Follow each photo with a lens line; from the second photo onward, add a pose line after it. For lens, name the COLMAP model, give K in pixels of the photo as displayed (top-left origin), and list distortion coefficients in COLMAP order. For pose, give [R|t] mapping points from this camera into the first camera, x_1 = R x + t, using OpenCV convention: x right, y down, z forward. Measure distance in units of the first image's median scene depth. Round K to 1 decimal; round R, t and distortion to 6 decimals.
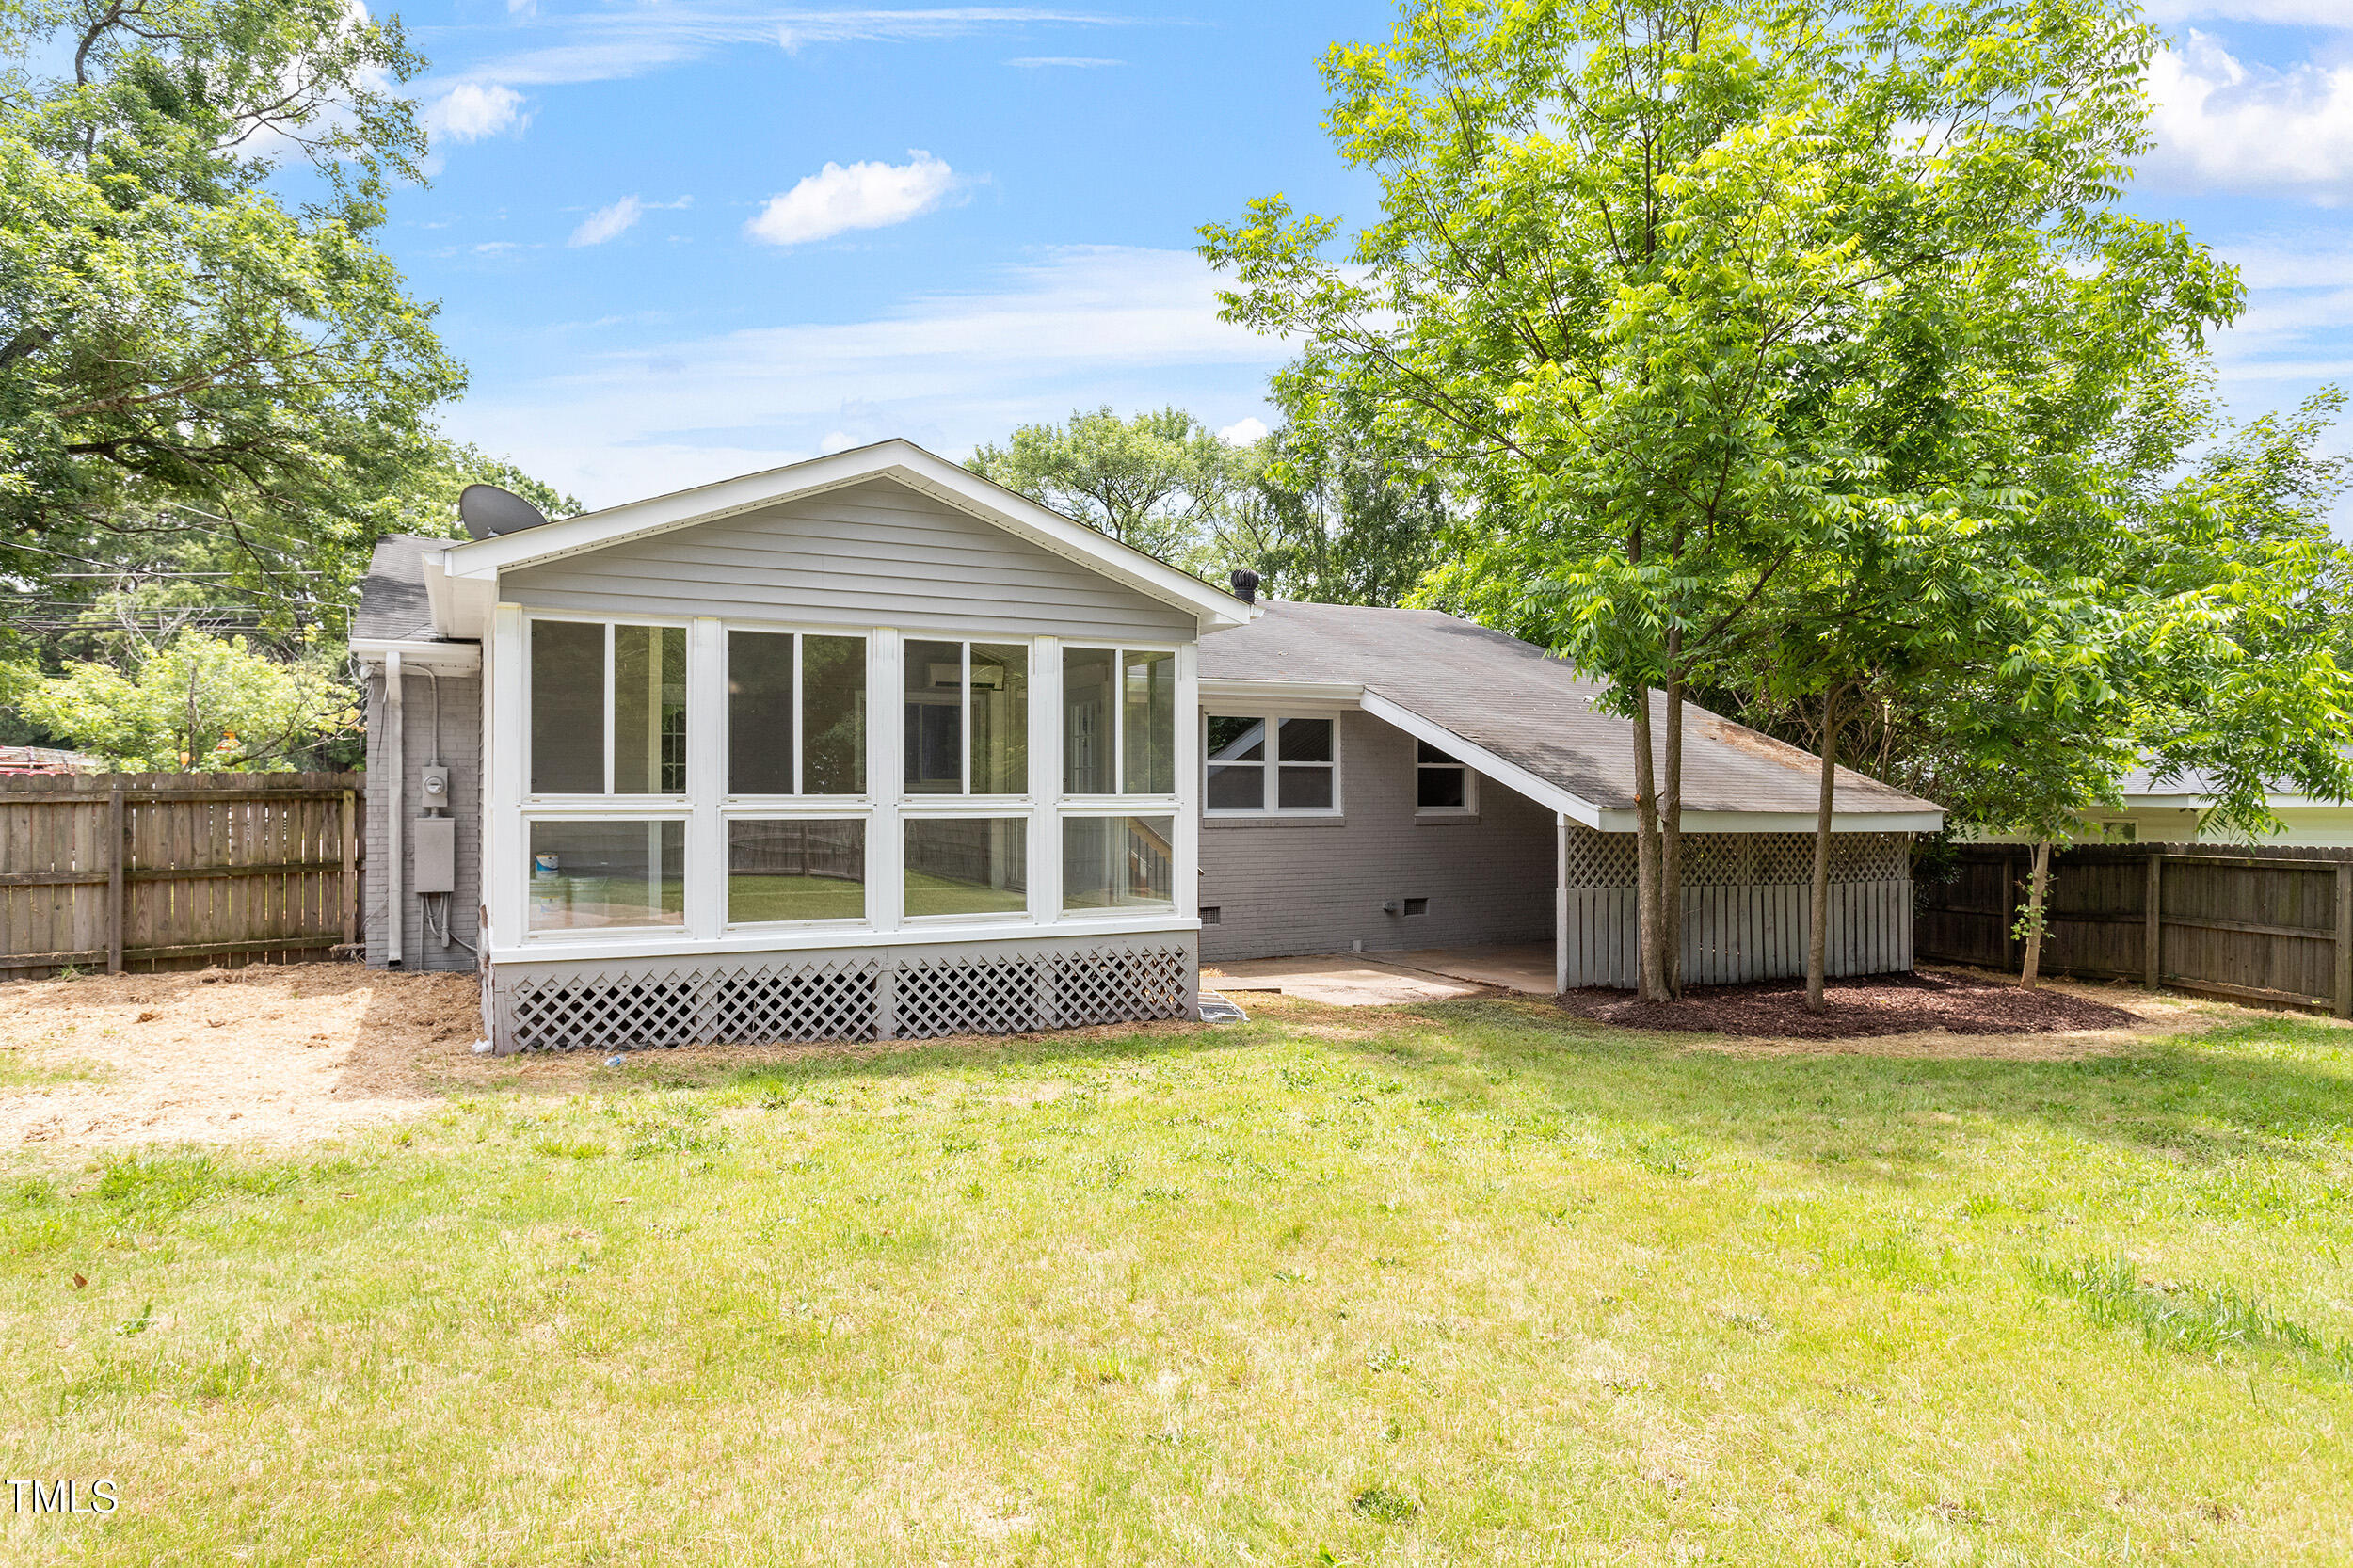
lens RADIAL K [[1390.7, 0, 1176.5], [0, 1390.7, 784.0], [0, 0, 1]] dist [0.004740, -0.000954]
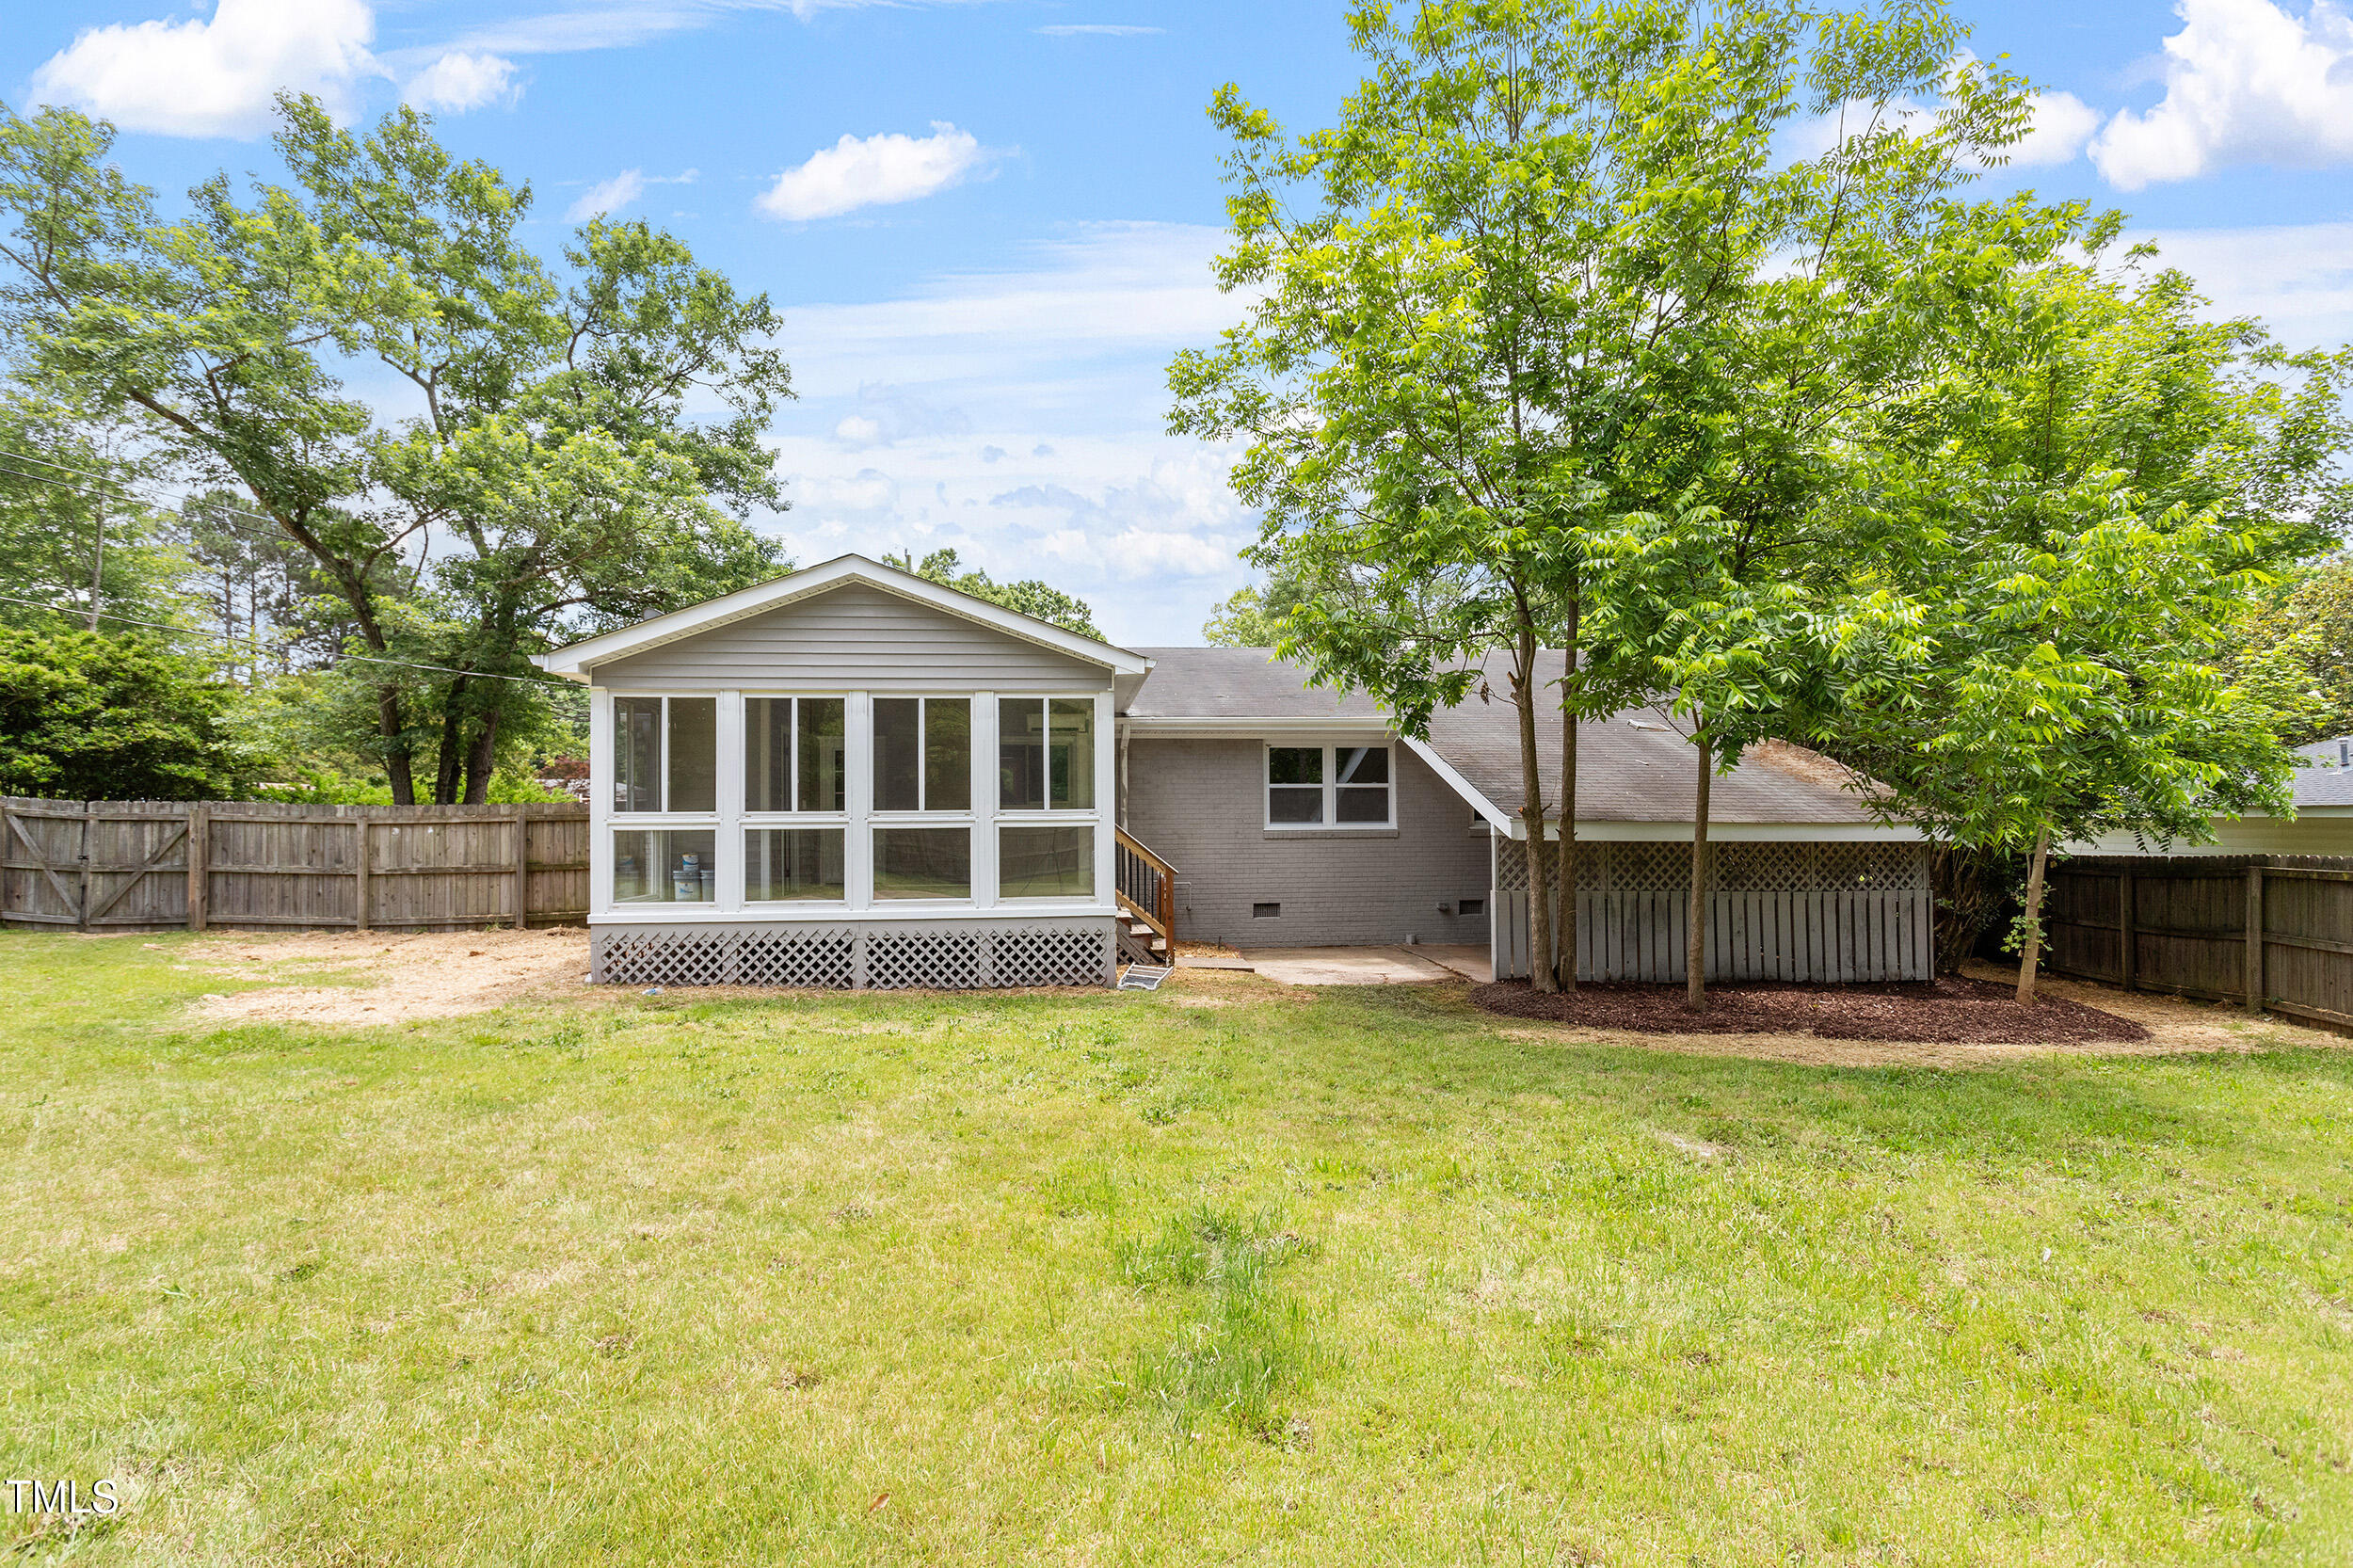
lens RADIAL K [[1123.3, 0, 1167.1], [0, 1123.3, 766.0], [0, 0, 1]] dist [-0.000024, 0.000639]
pose [[0.937179, -0.021712, -0.348172, 0.442509], [0.008451, 0.999181, -0.039560, 0.009410], [0.348746, 0.034133, 0.936596, 0.054195]]
